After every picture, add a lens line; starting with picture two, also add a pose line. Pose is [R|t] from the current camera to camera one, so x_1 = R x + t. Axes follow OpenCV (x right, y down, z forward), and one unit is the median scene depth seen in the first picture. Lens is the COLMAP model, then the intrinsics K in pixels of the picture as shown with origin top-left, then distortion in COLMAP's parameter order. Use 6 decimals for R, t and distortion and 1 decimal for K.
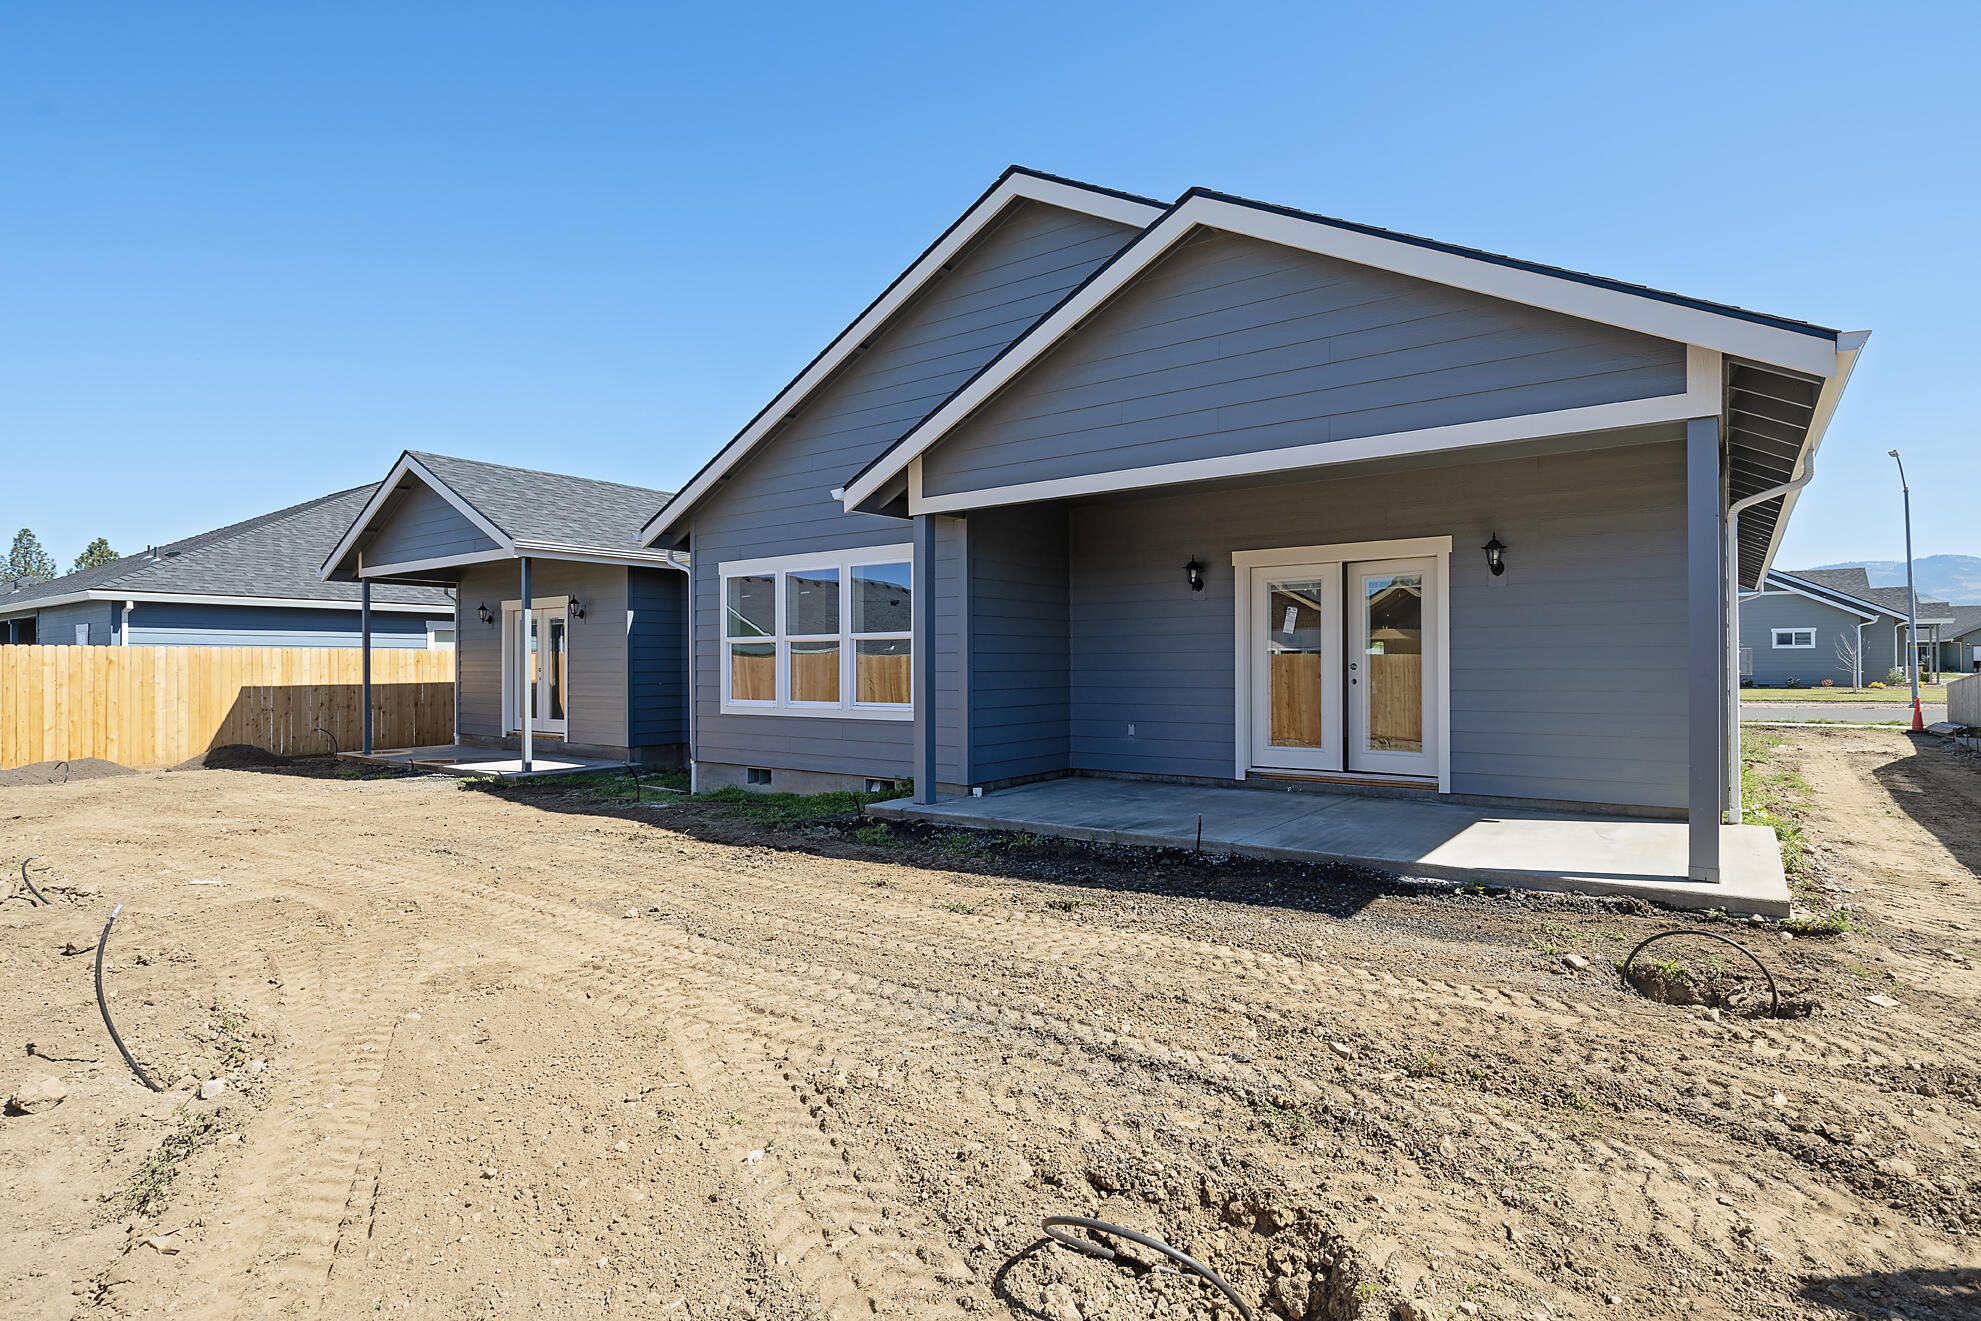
lens RADIAL K [[1020.9, 0, 997.0], [0, 1020.9, 680.3], [0, 0, 1]] dist [-0.011913, 0.000725]
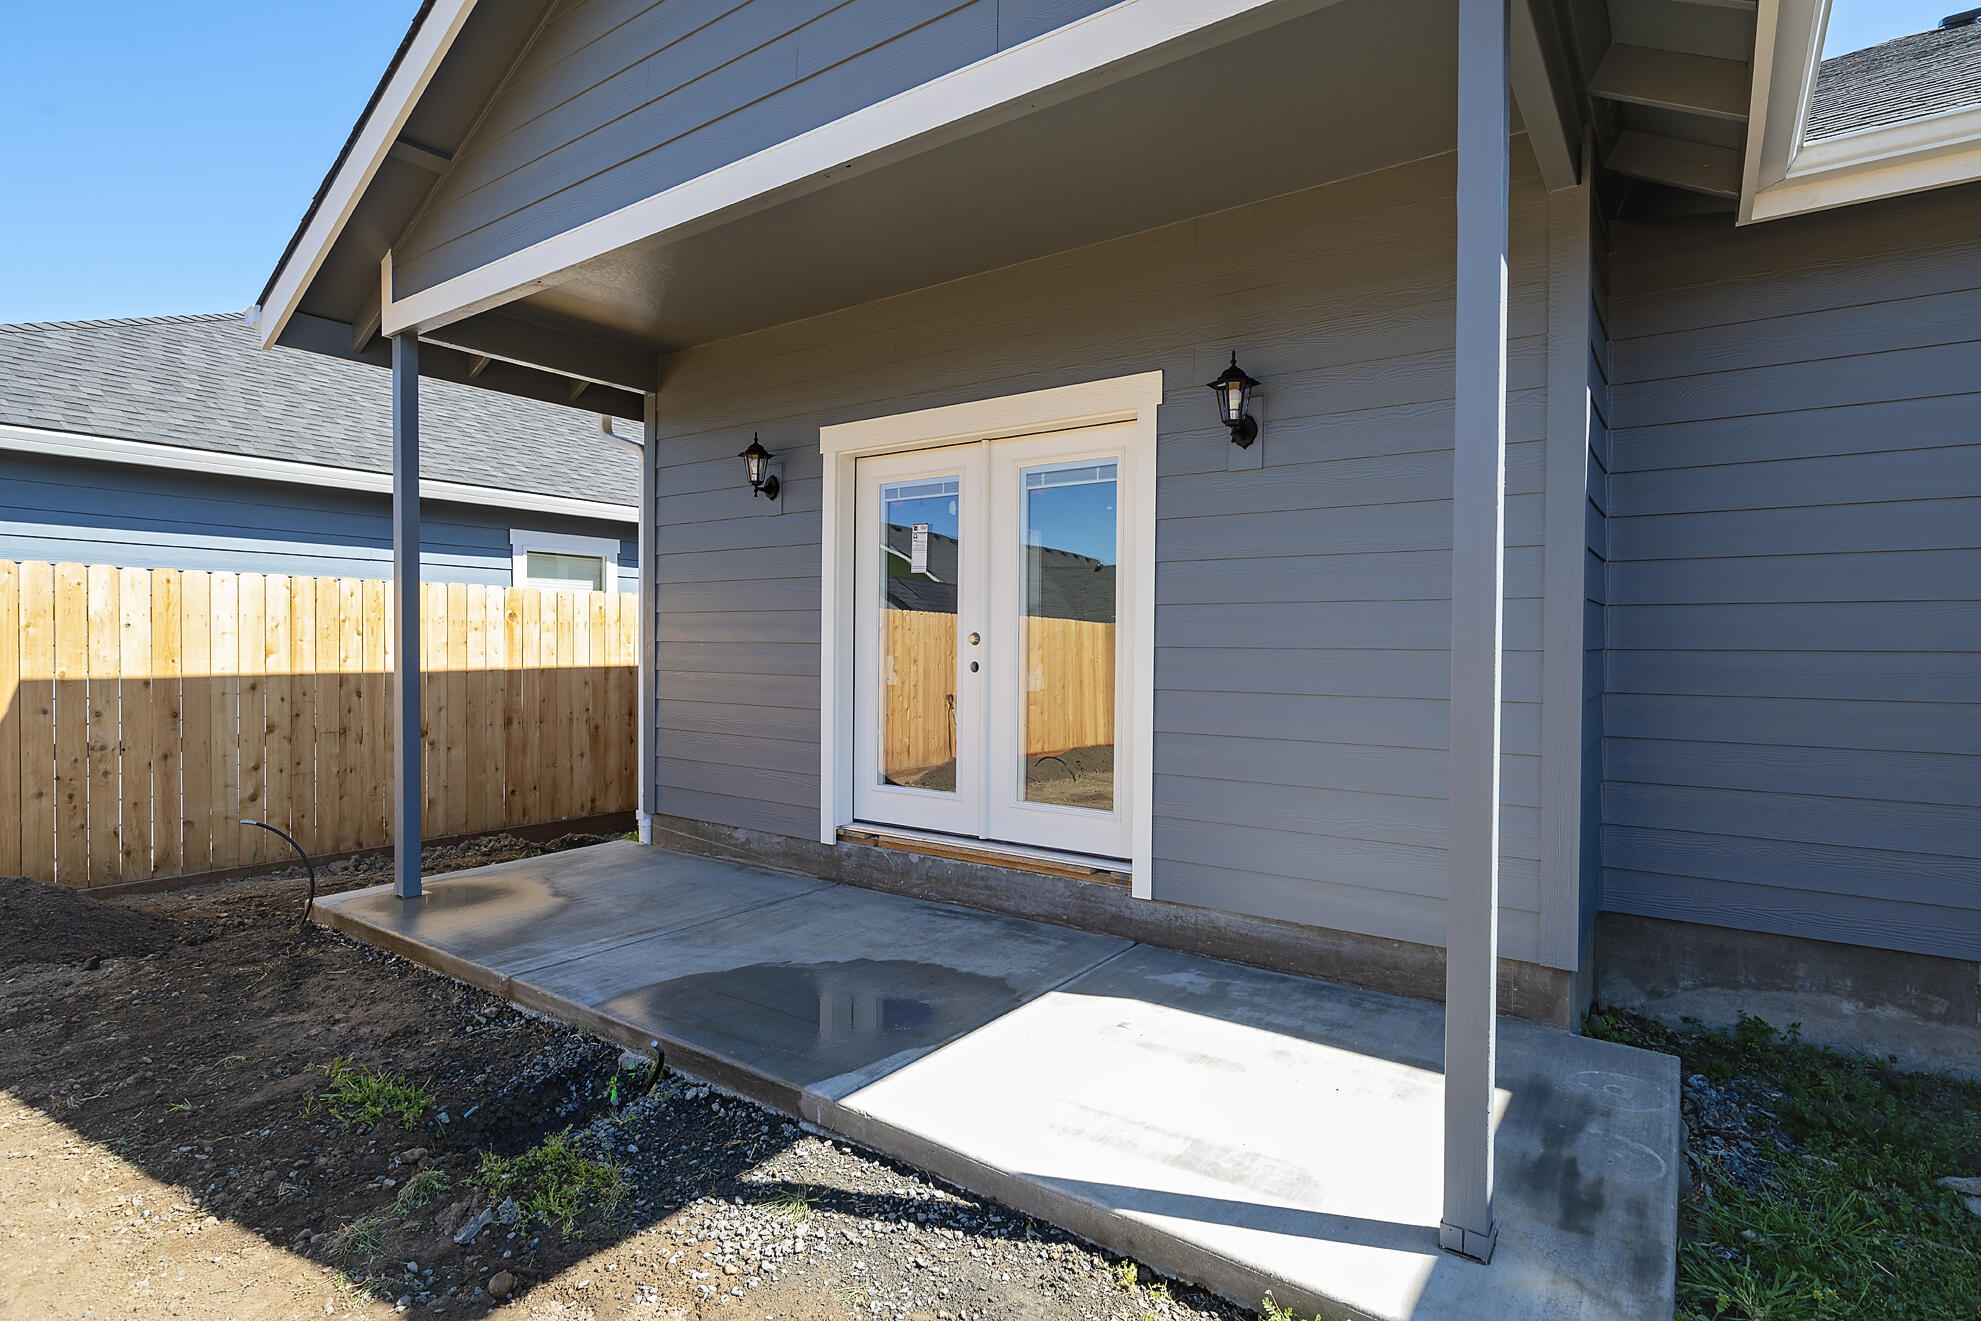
lens RADIAL K [[1020.9, 0, 997.0], [0, 1020.9, 680.3], [0, 0, 1]] dist [-0.011913, 0.000725]
pose [[0.999853, 0.009313, 0.014407, -0.412149], [-0.009618, 0.999727, 0.021301, -0.003686], [-0.014205, -0.021437, 0.999669, 0.636711]]
